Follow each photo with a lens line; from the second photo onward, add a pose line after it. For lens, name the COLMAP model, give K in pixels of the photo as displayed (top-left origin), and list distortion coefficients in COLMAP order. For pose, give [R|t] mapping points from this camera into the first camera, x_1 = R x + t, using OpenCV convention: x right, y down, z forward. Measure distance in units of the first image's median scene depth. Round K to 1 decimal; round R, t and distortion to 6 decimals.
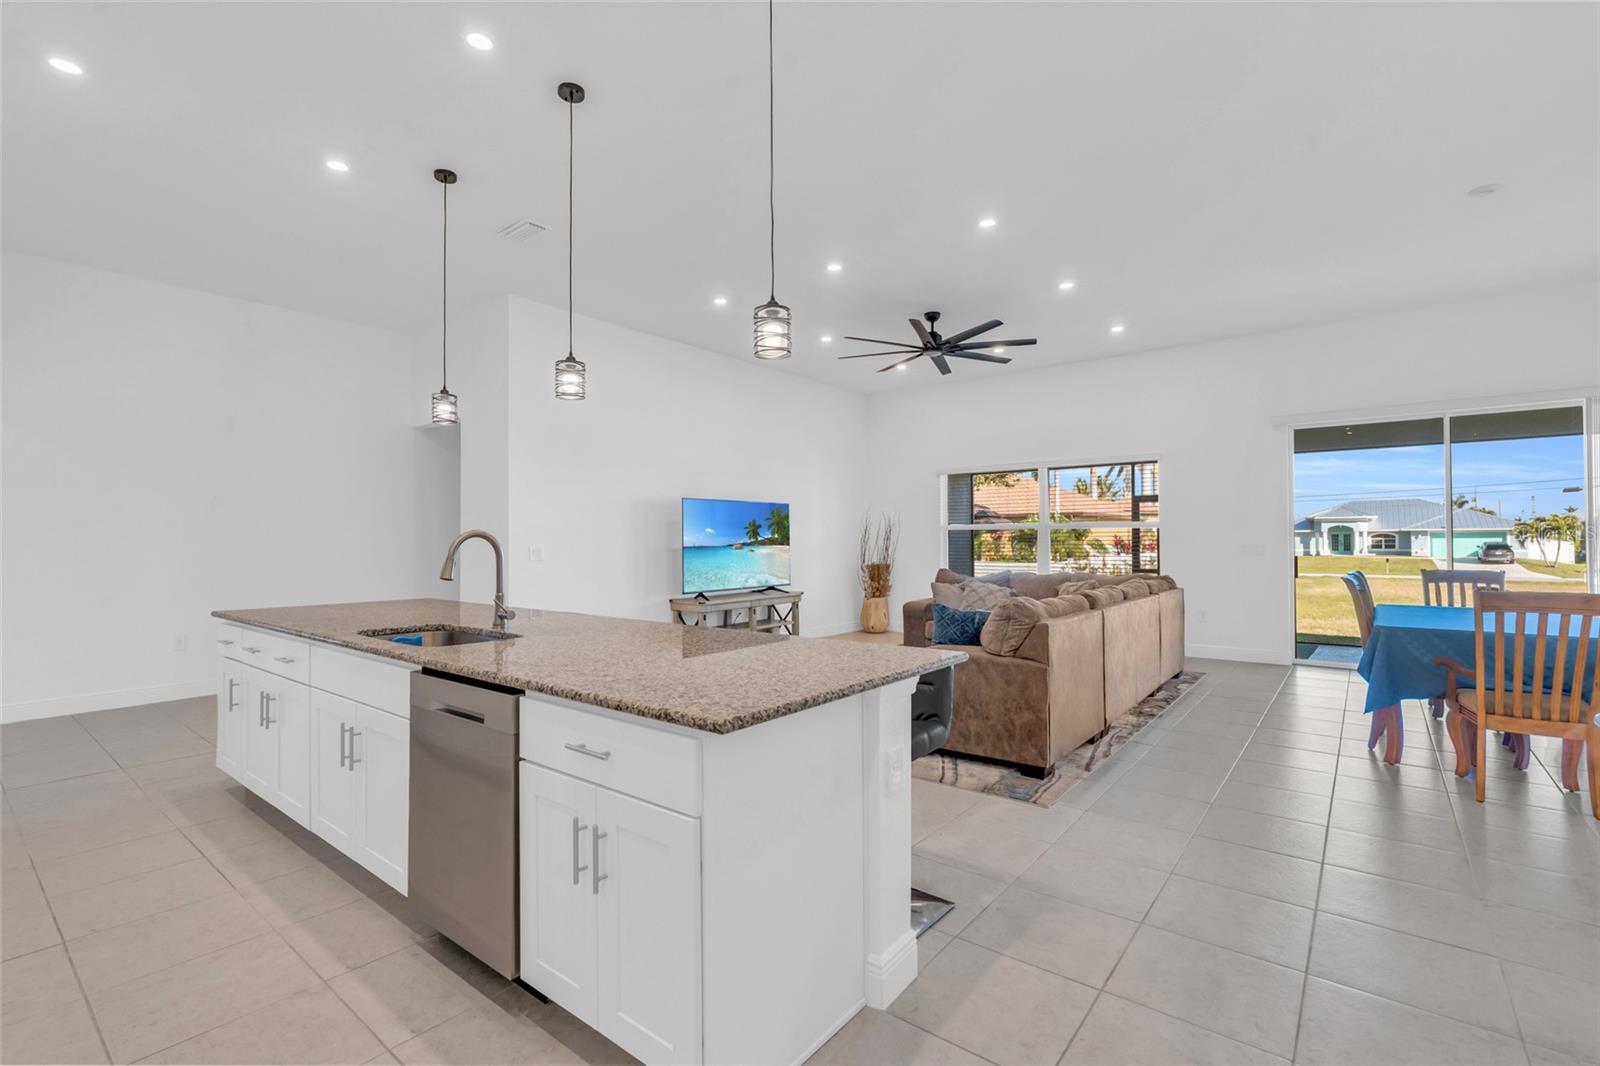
lens RADIAL K [[724.2, 0, 805.7], [0, 724.2, 530.3], [0, 0, 1]] dist [-0.003815, 0.000200]
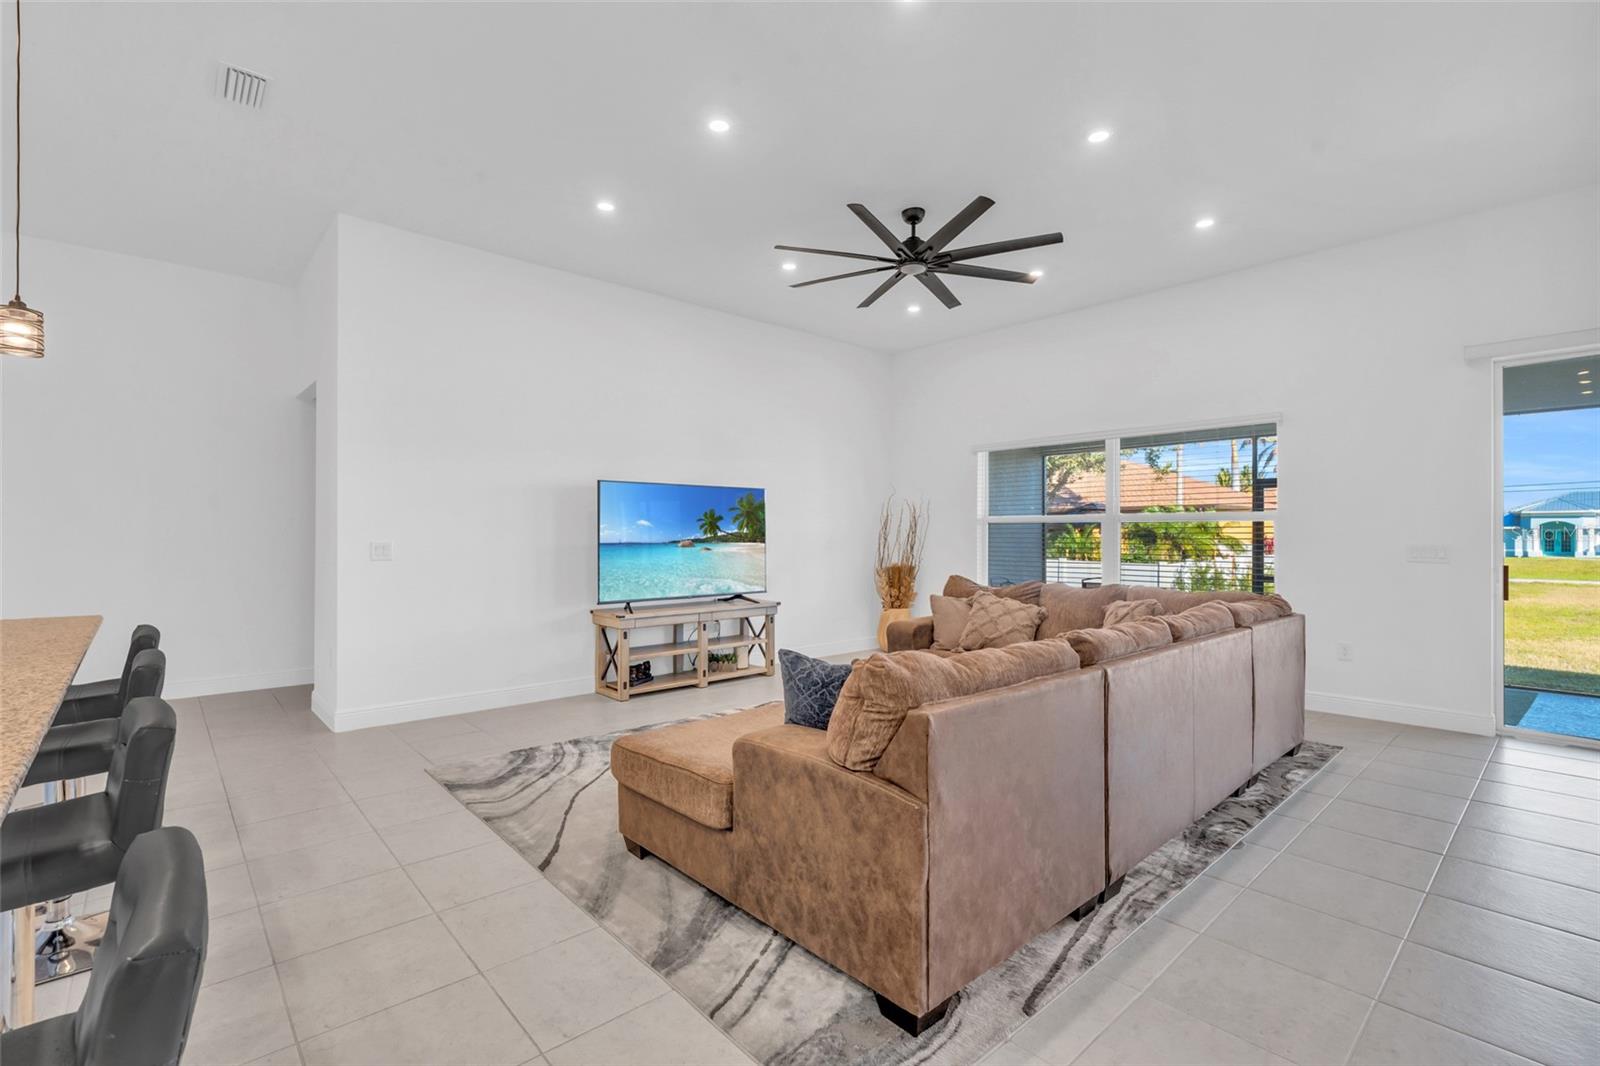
lens RADIAL K [[724.2, 0, 802.6], [0, 724.2, 534.4], [0, 0, 1]] dist [-0.003815, 0.000200]
pose [[0.985737, 0.005866, -0.168192, 0.168693], [-0.003602, 0.999899, 0.013761, 0.001585], [0.168255, -0.012959, 0.985658, 0.261437]]
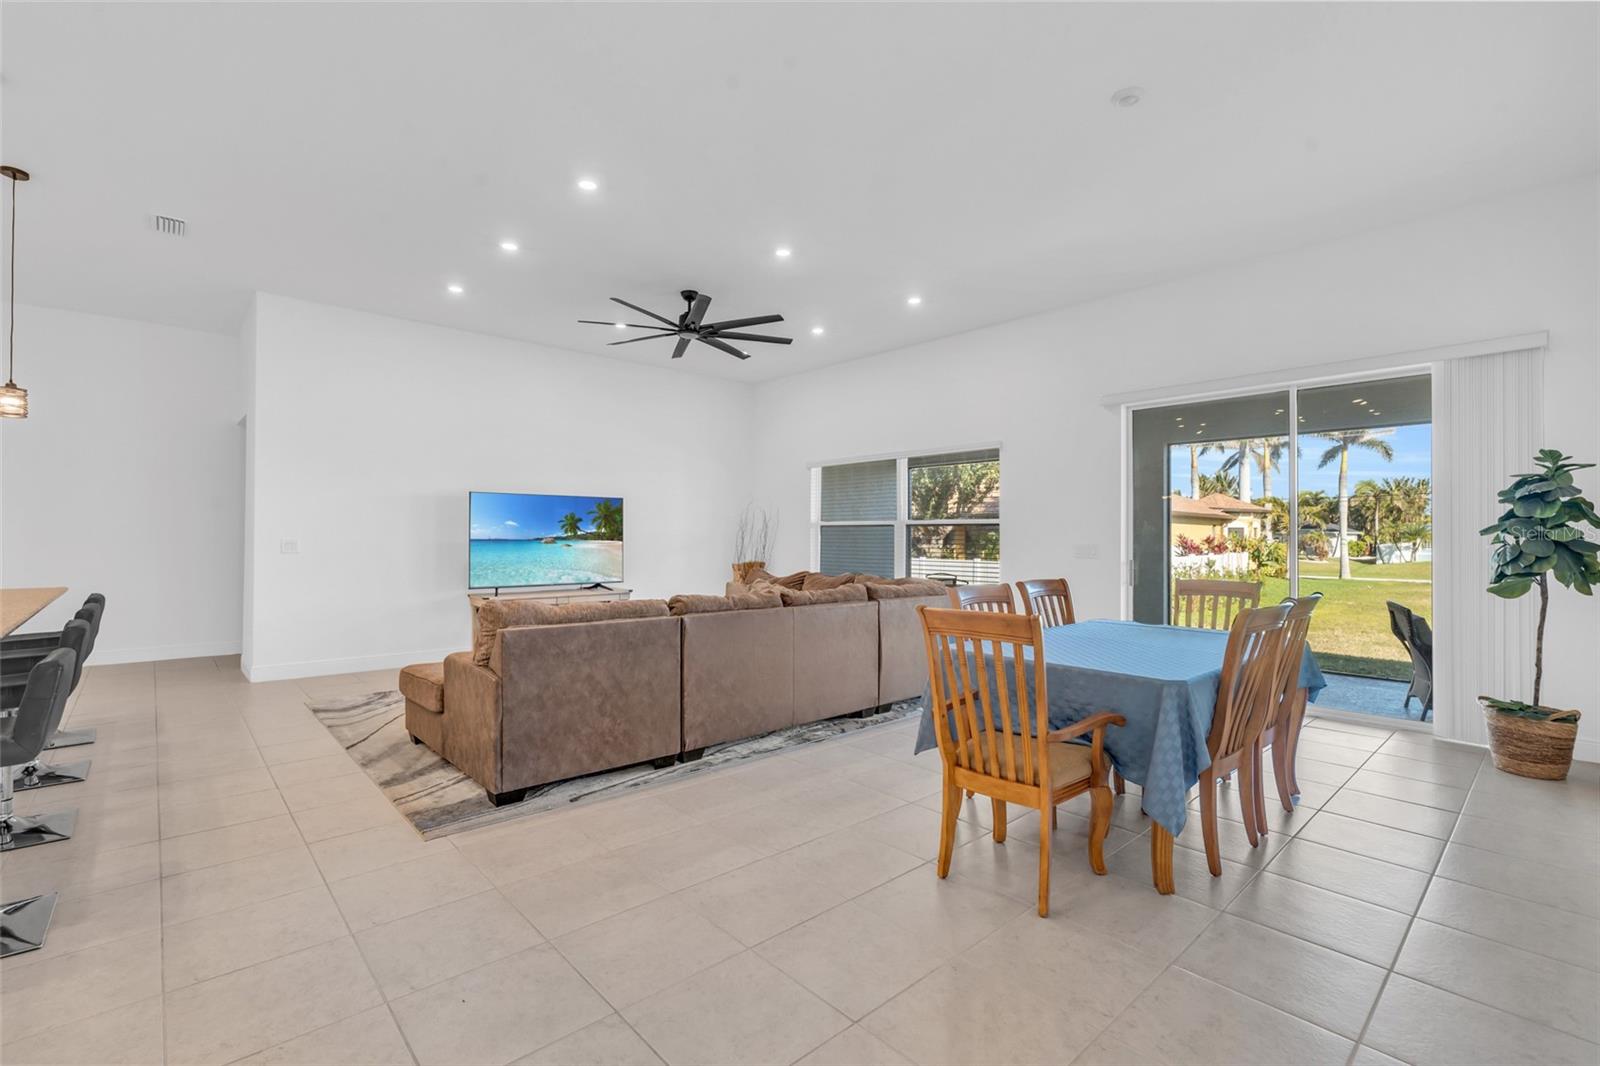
lens RADIAL K [[724.2, 0, 807.5], [0, 724.2, 529.1], [0, 0, 1]] dist [-0.003815, 0.000200]
pose [[0.986872, 0.010715, -0.161150, 0.425769], [-0.010083, 0.999938, 0.004739, -0.001442], [0.161191, -0.003052, 0.986919, 0.096562]]
